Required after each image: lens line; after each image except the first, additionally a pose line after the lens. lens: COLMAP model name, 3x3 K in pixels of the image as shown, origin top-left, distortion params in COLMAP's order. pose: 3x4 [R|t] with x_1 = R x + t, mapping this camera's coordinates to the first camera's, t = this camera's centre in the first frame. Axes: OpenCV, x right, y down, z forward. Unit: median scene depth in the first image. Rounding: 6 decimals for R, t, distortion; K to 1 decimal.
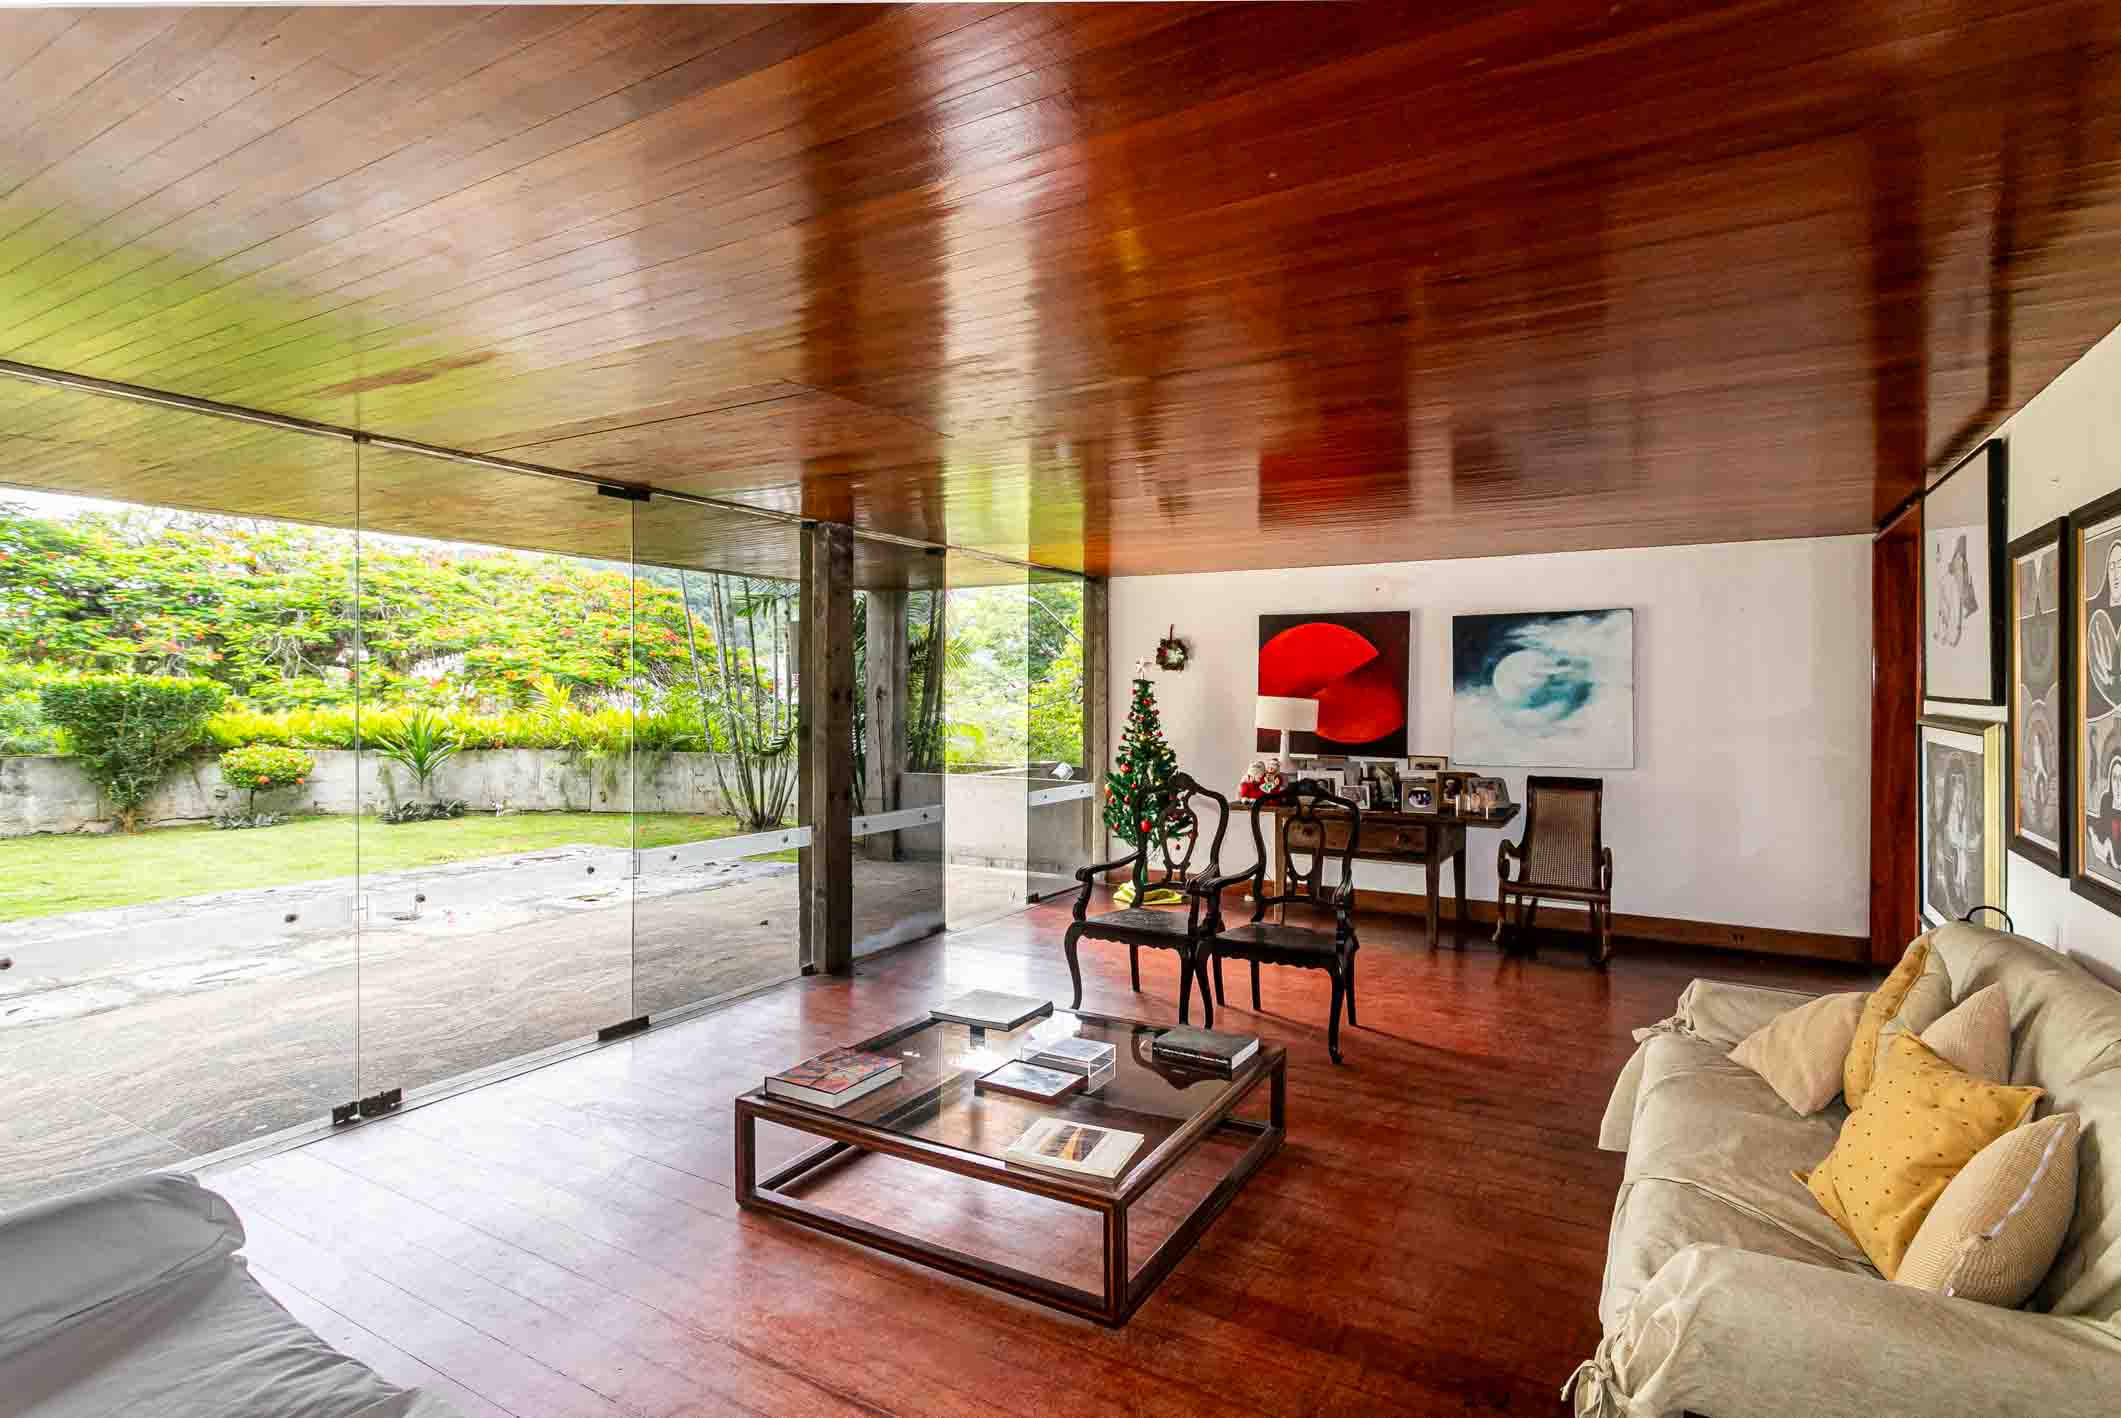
lens RADIAL K [[1007.9, 0, 1099.3], [0, 1007.9, 707.5], [0, 0, 1]] dist [0.003000, 0.000460]
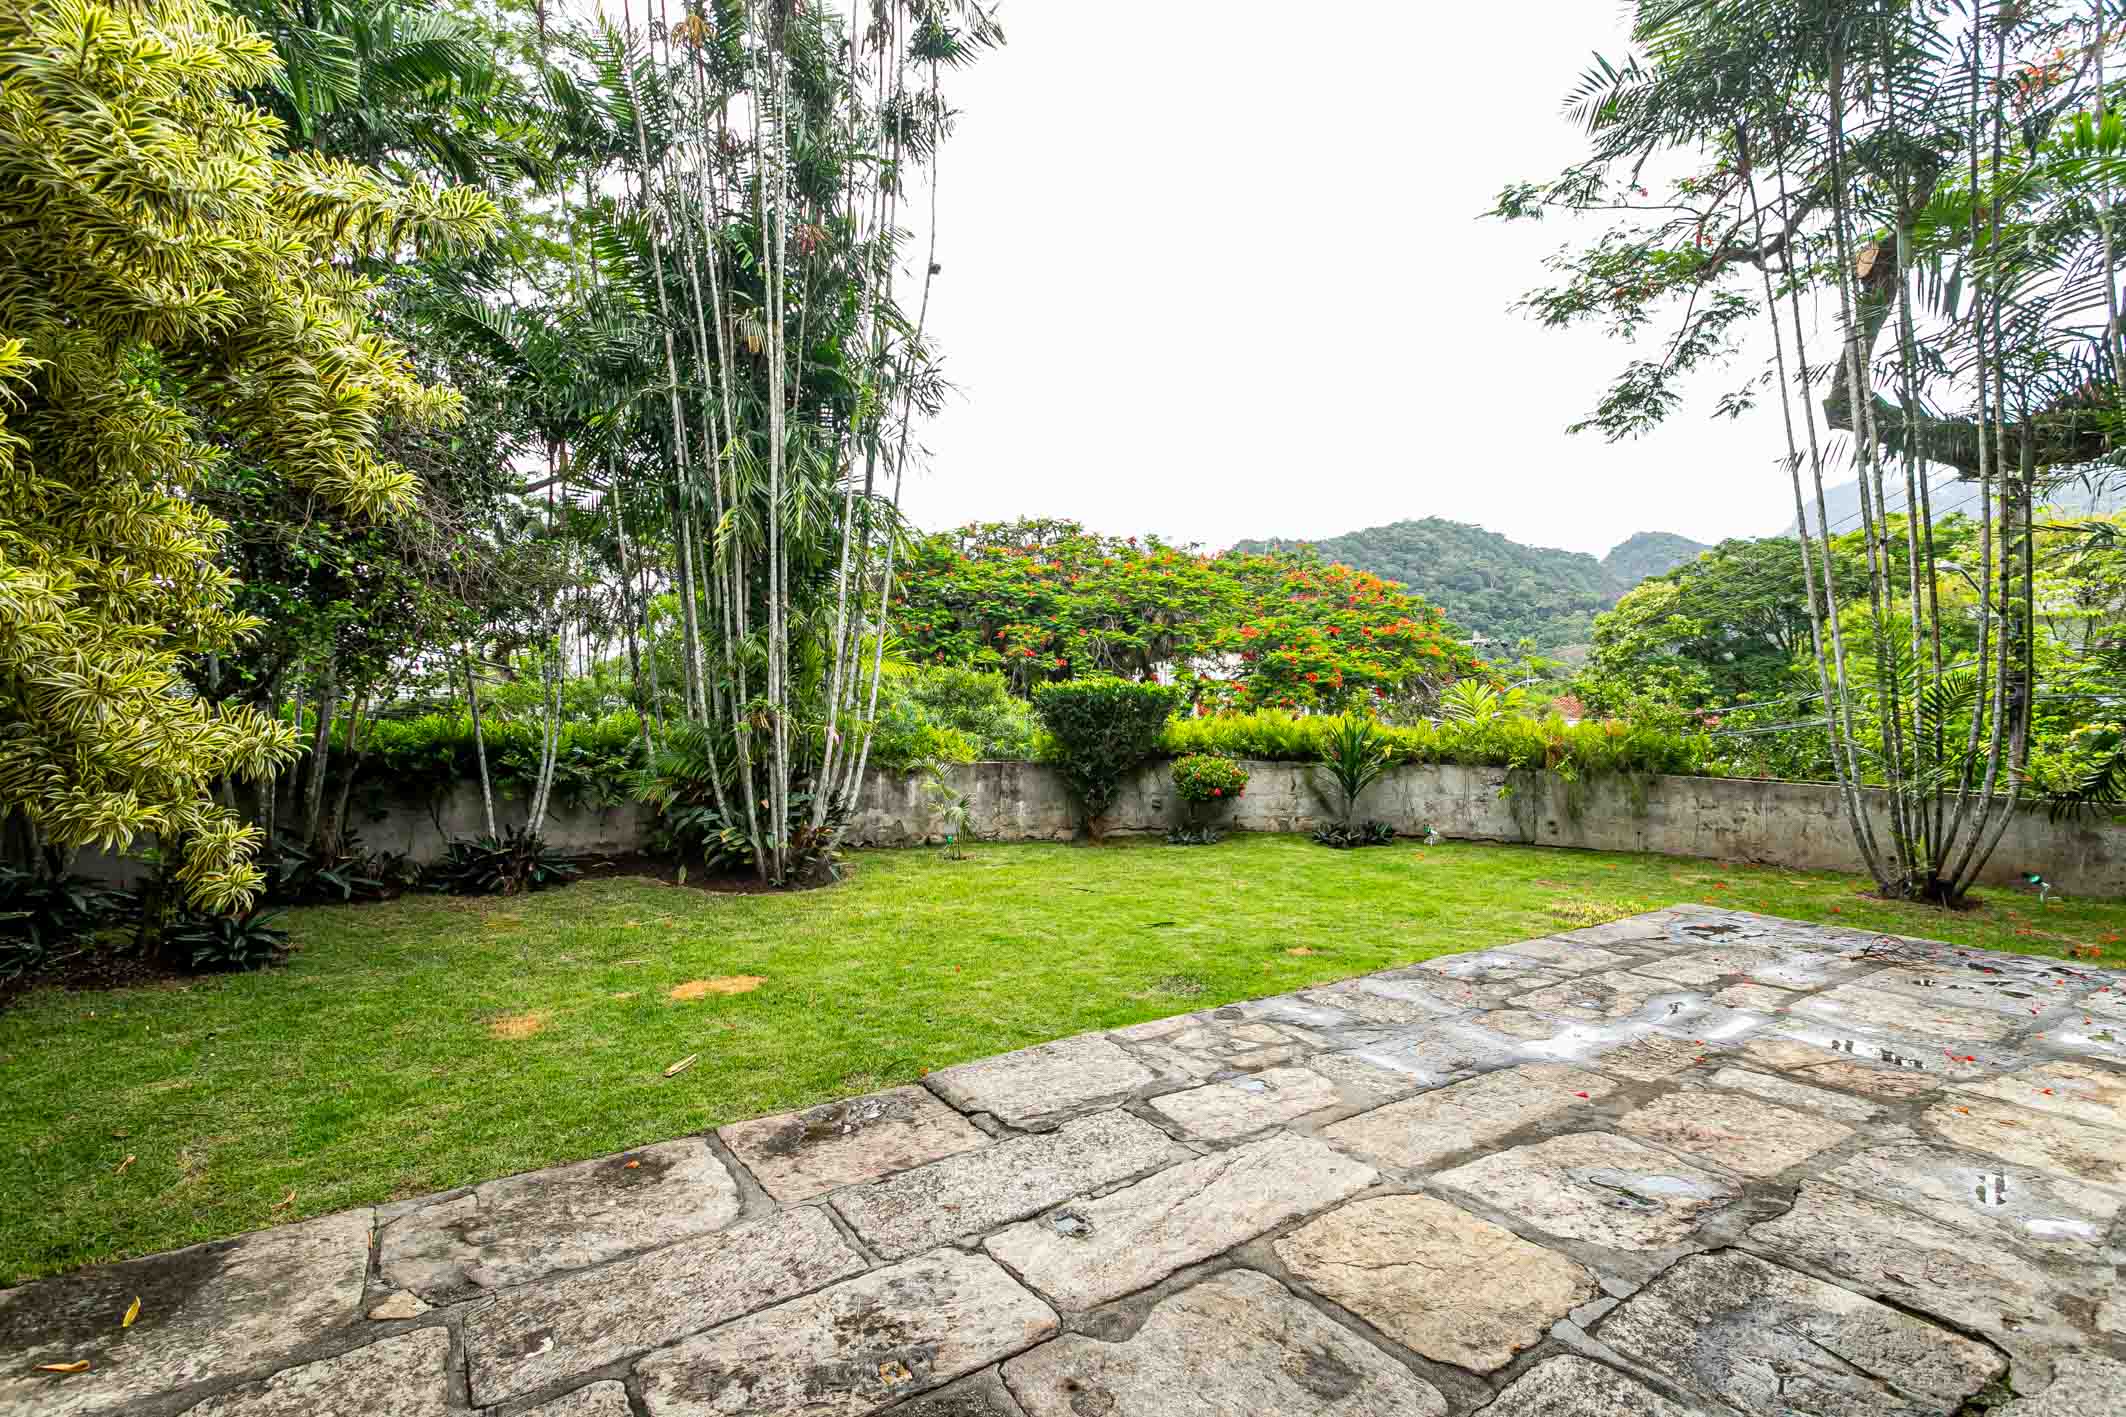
lens RADIAL K [[1010.3, 0, 1071.5], [0, 1010.3, 713.5], [0, 0, 1]] dist [0.003000, 0.000460]
pose [[0.865774, 0.004434, -0.500415, -0.433446], [0.001467, 0.999934, 0.011398, -0.011221], [0.500432, -0.010602, 0.865711, 0.120470]]
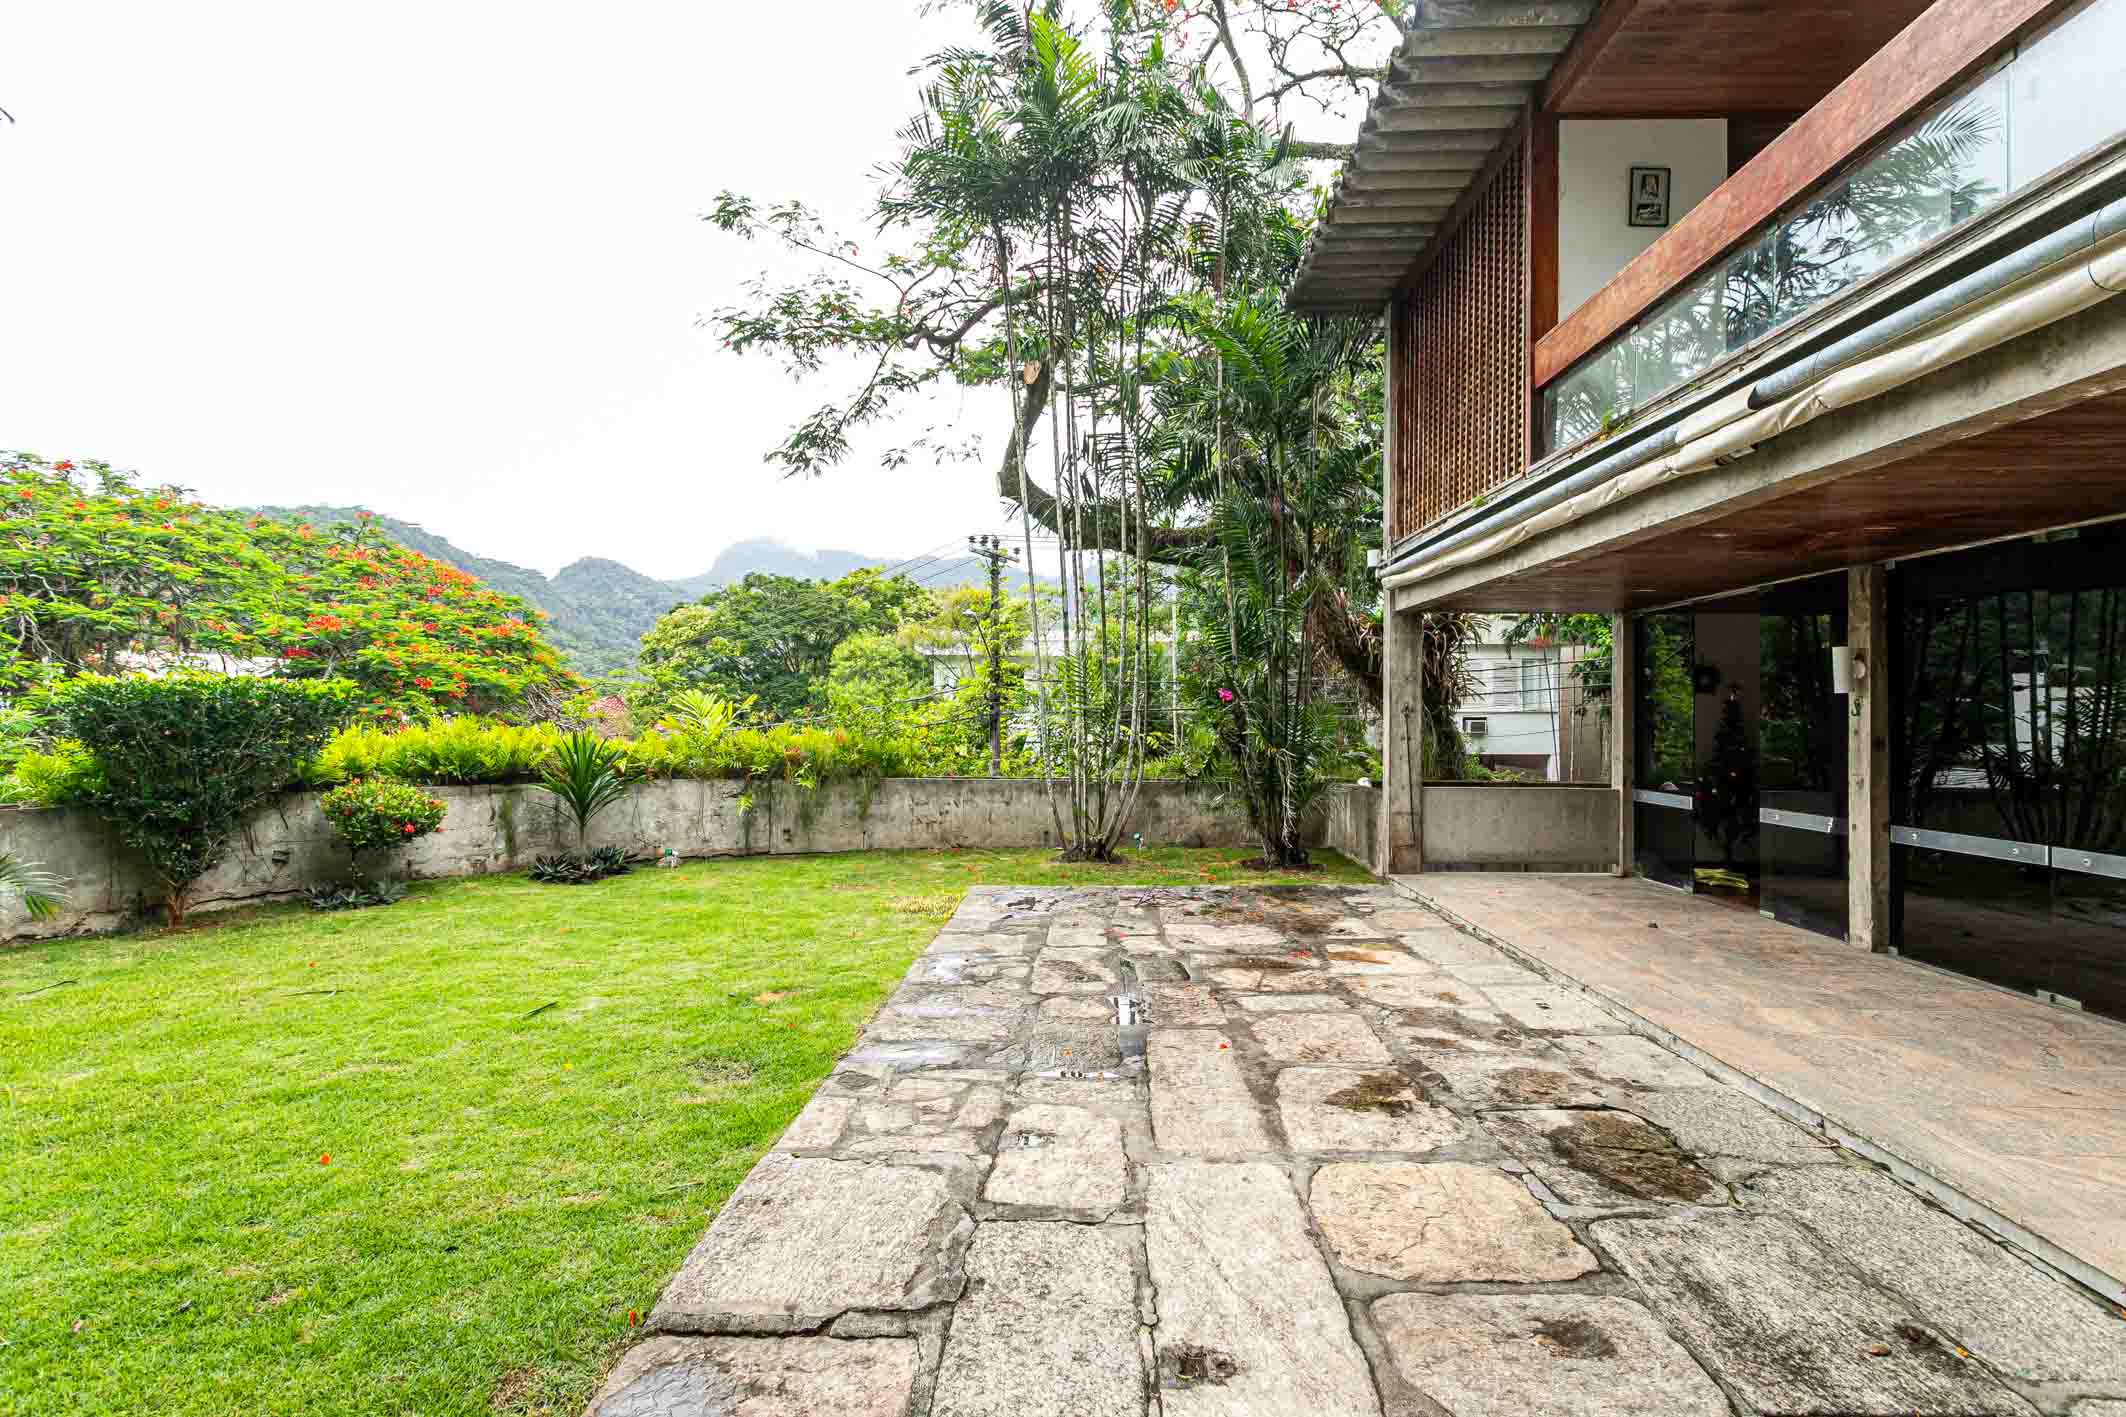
lens RADIAL K [[1010.3, 0, 1072.3], [0, 1010.3, 697.6], [0, 0, 1]] dist [0.003000, 0.000460]
pose [[0.905288, 0.008979, 0.424703, -0.644403], [0.000198, 0.999768, -0.021558, -0.004614], [-0.424798, 0.019600, 0.905076, 0.166430]]
